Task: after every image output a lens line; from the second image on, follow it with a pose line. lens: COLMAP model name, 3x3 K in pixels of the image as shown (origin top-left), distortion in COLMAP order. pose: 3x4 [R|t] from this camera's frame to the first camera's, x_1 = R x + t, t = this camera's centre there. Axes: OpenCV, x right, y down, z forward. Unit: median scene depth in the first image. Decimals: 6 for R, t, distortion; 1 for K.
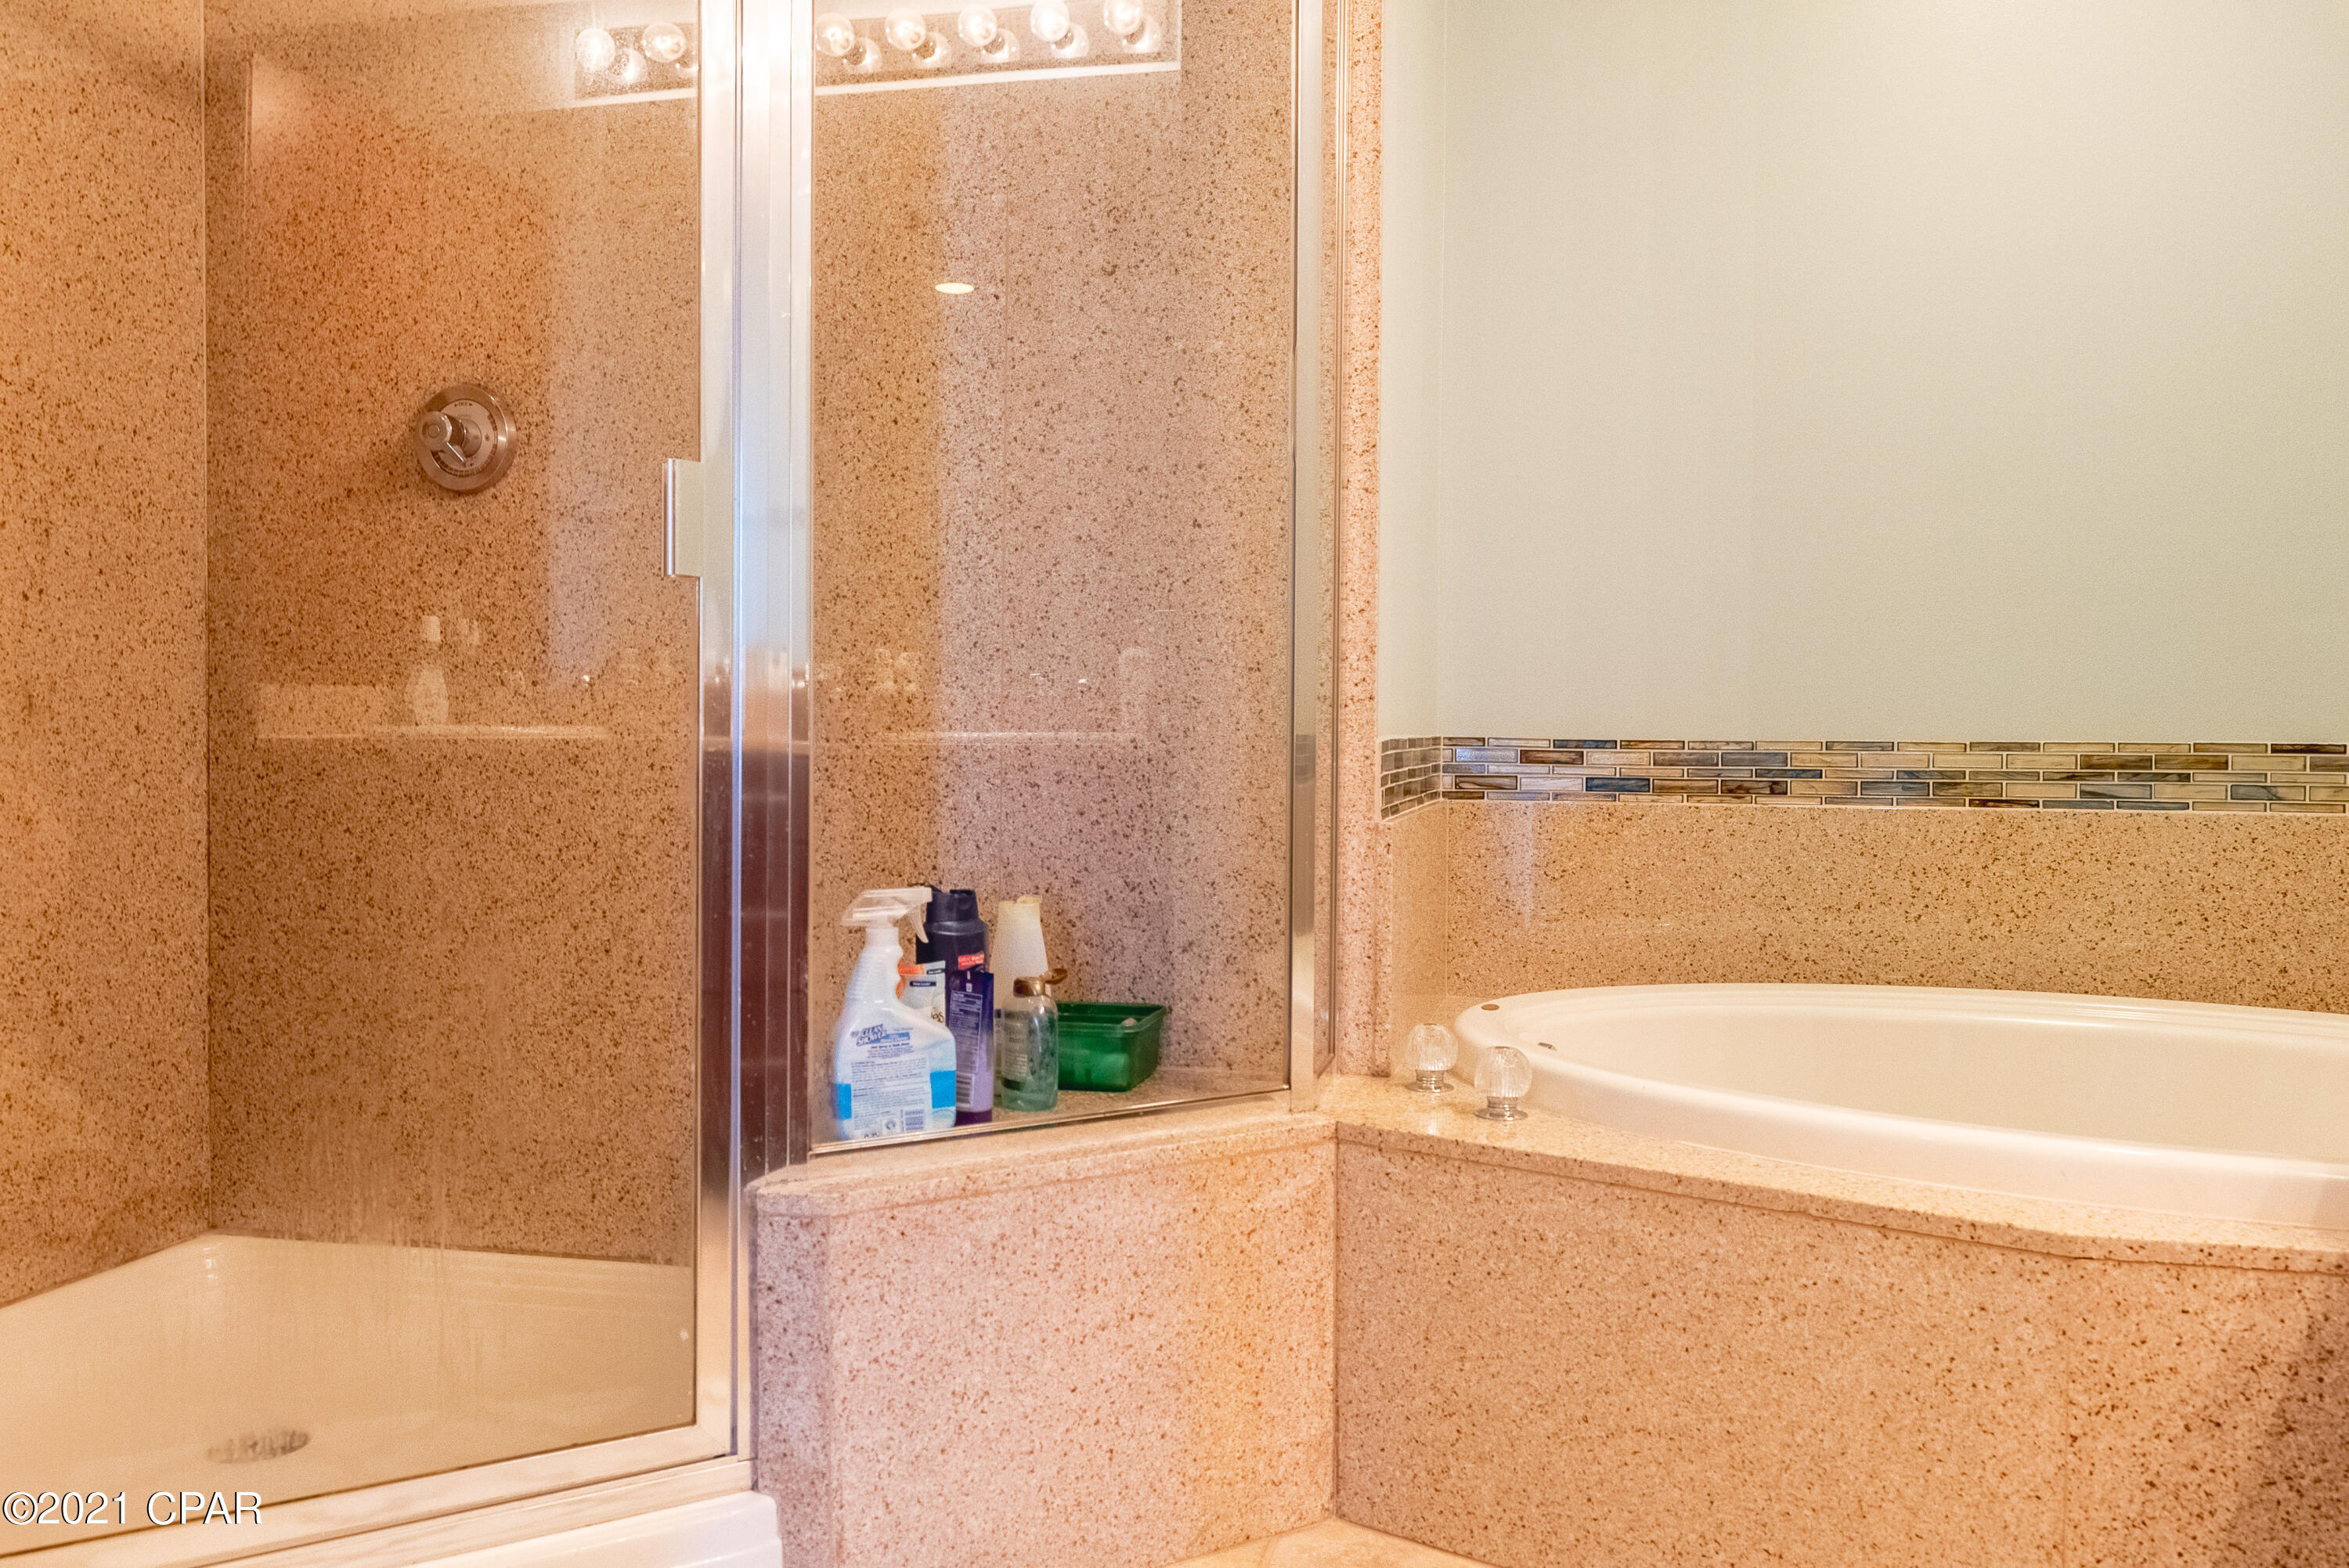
lens RADIAL K [[1929.5, 0, 1174.5], [0, 1929.5, 784.0], [0, 0, 1]] dist [0.004293, 0.003505]
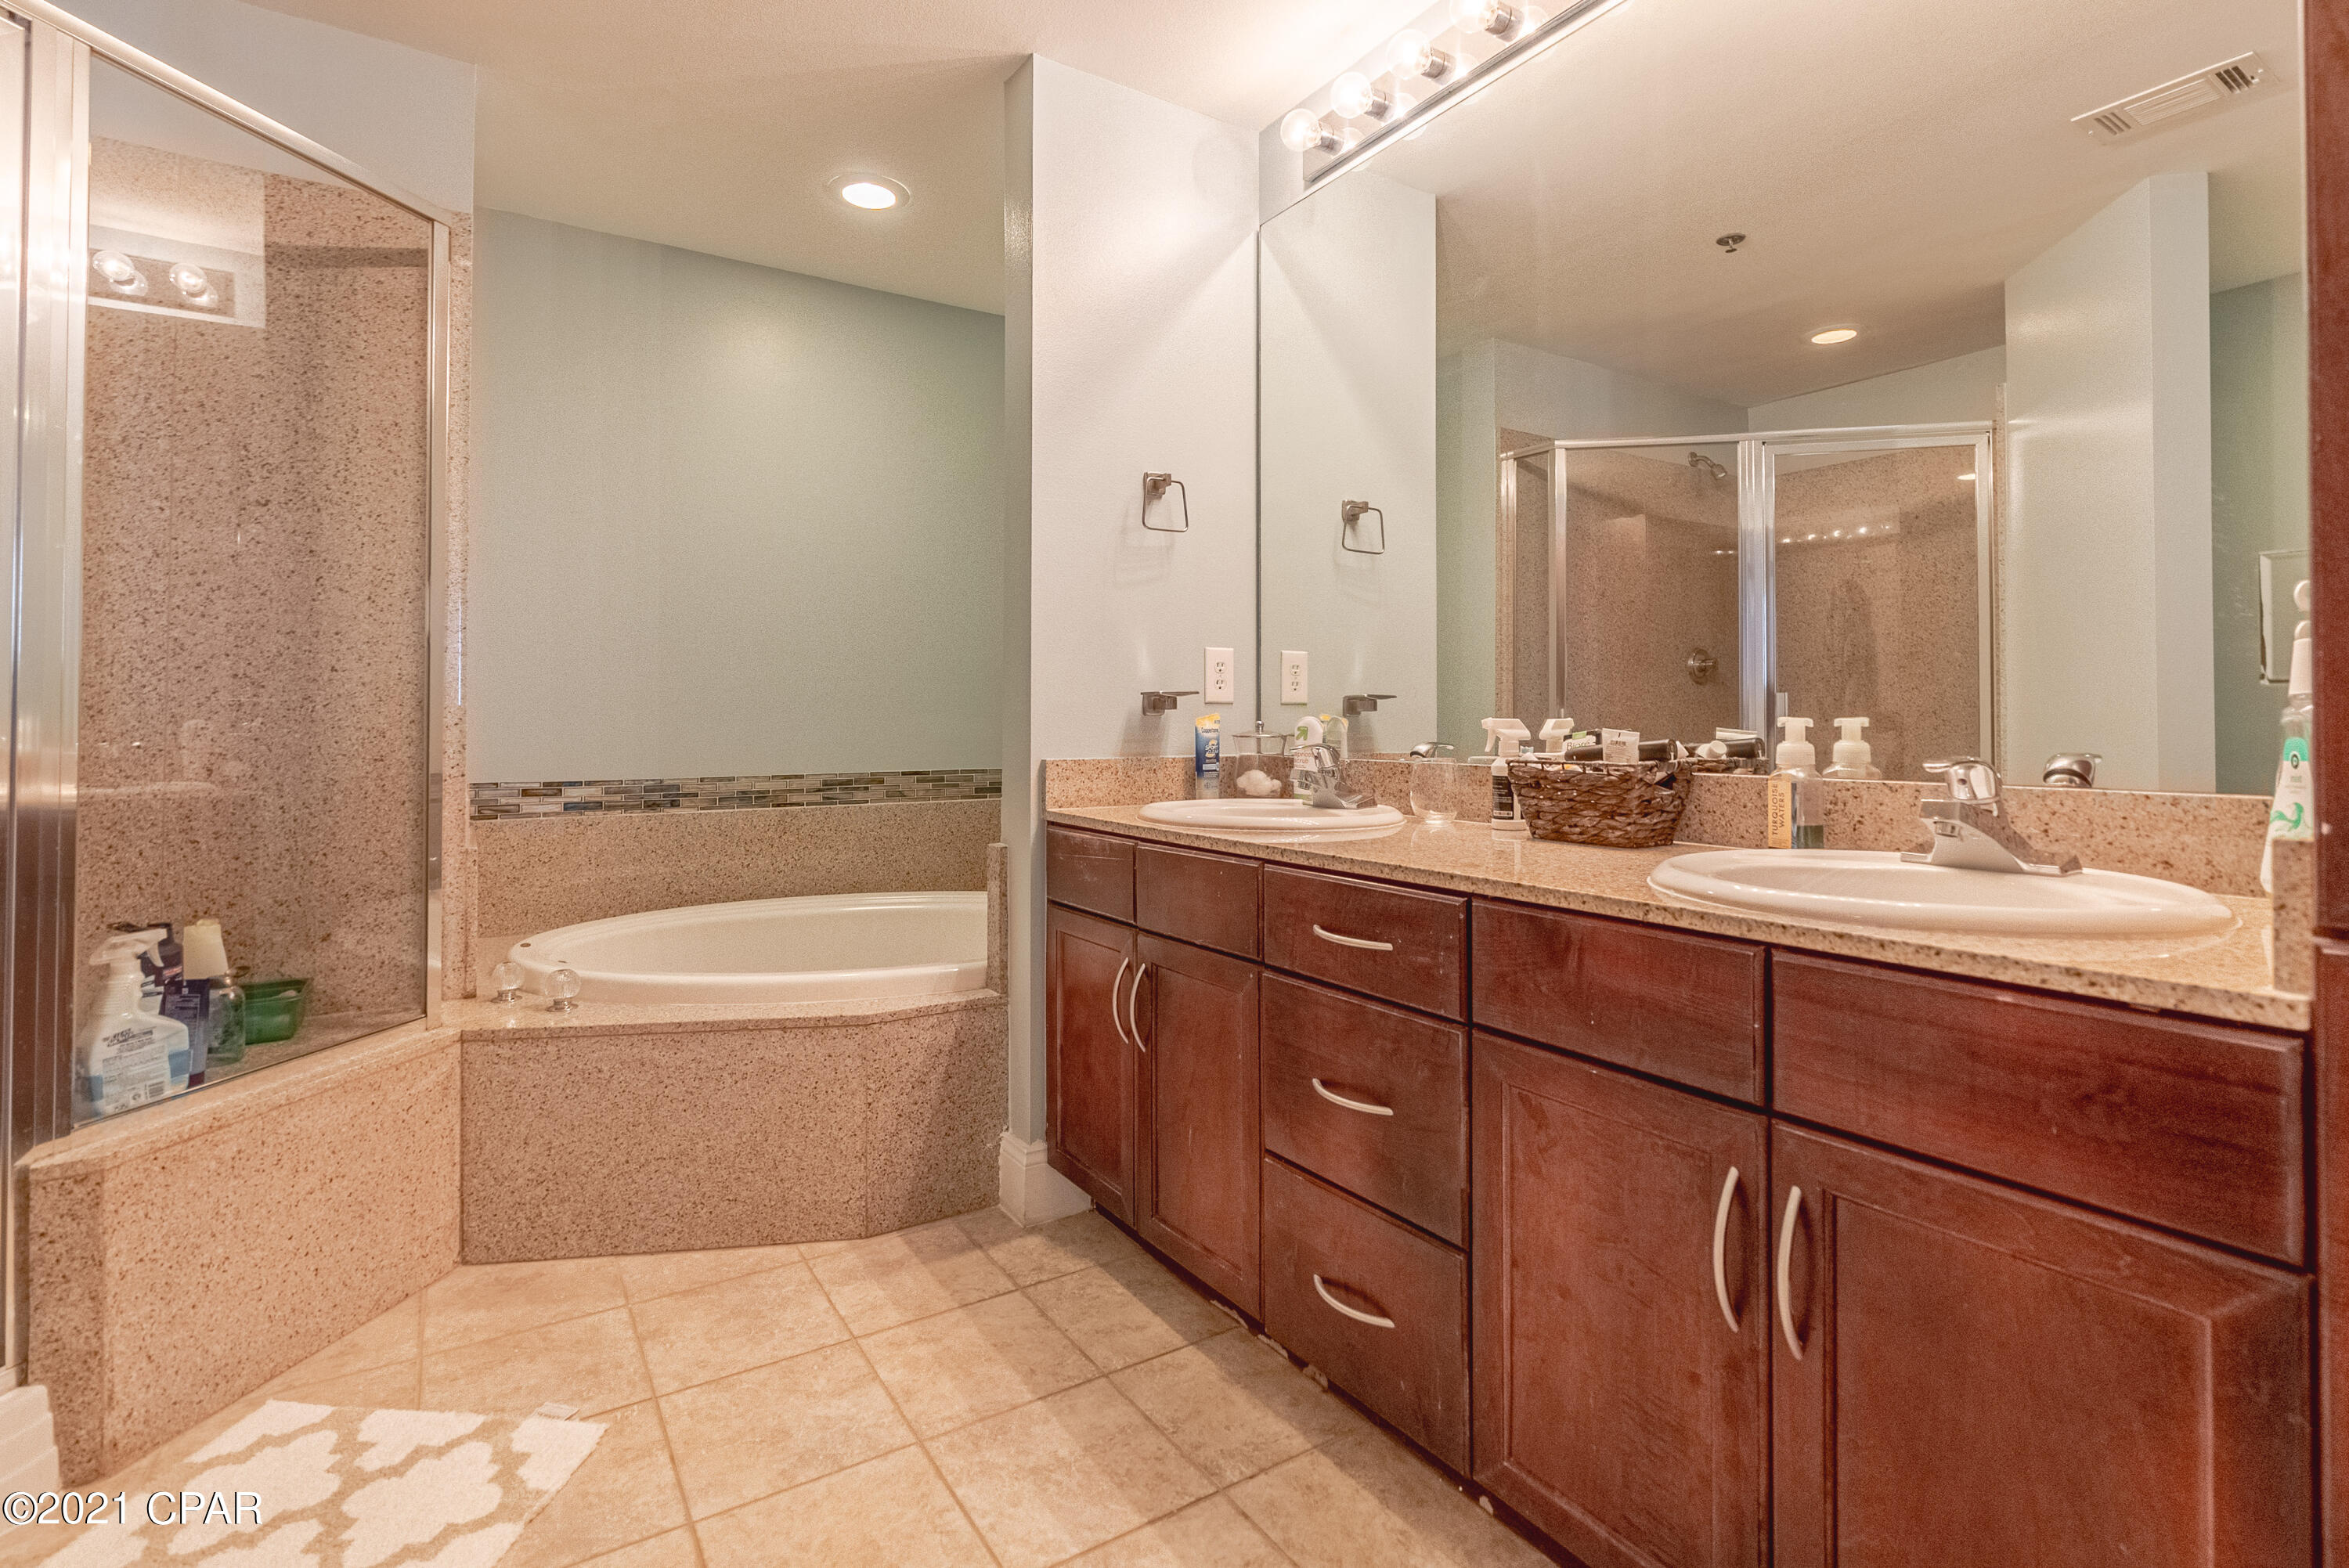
lens RADIAL K [[1102.5, 0, 1169.3], [0, 1102.5, 711.5], [0, 0, 1]] dist [-0.000876, 0.000504]
pose [[0.687441, 0.003207, 0.726233, -0.199112], [0.023610, 0.999363, -0.026762, -0.067939], [-0.725856, 0.035544, 0.686928, -0.138442]]
